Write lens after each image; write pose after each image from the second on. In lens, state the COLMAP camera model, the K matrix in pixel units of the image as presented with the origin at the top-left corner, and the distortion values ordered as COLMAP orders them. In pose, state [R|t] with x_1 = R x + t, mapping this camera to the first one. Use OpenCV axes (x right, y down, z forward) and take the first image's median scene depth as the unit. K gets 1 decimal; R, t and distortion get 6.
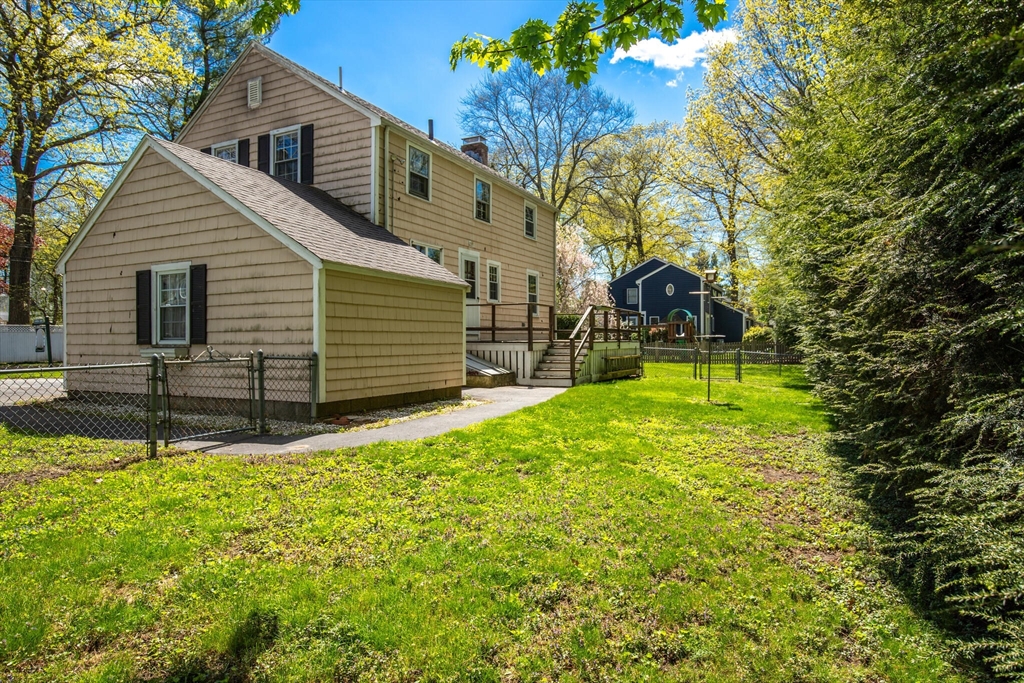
lens RADIAL K [[590.7, 0, 512.0], [0, 590.7, 341.9], [0, 0, 1]] dist [-0.000250, -0.000004]
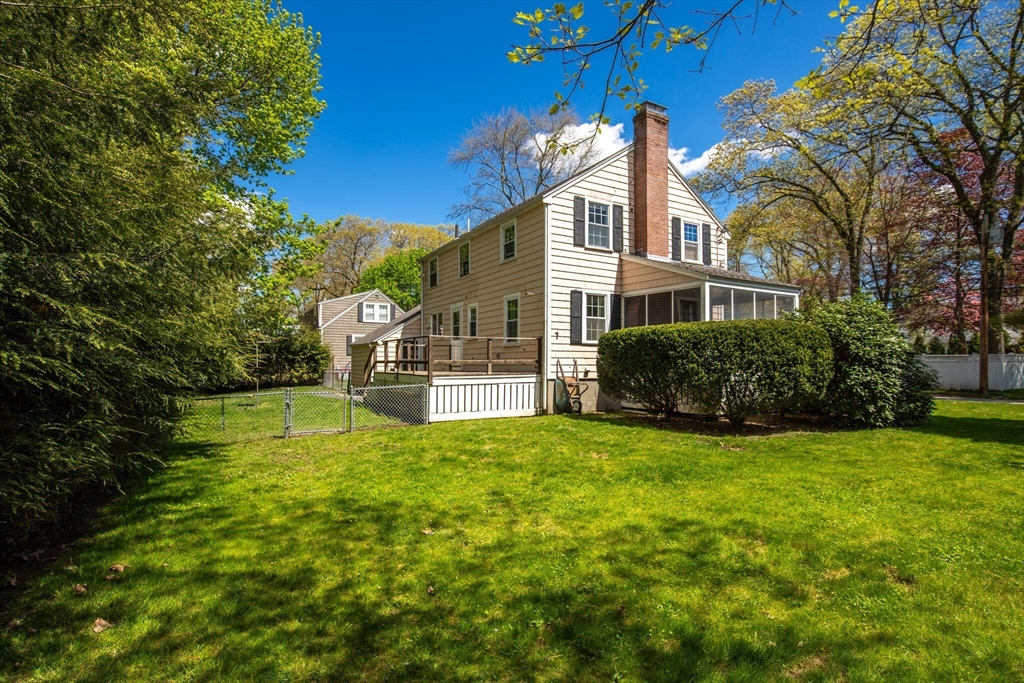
lens RADIAL K [[515.5, 0, 513.2], [0, 515.5, 346.1], [0, 0, 1]] dist [0.000211, 0.000003]
pose [[-0.544791, -0.030329, -0.838023, 0.779414], [-0.000872, 0.999366, -0.035601, -0.016031], [0.838572, -0.018665, -0.544472, 1.620782]]
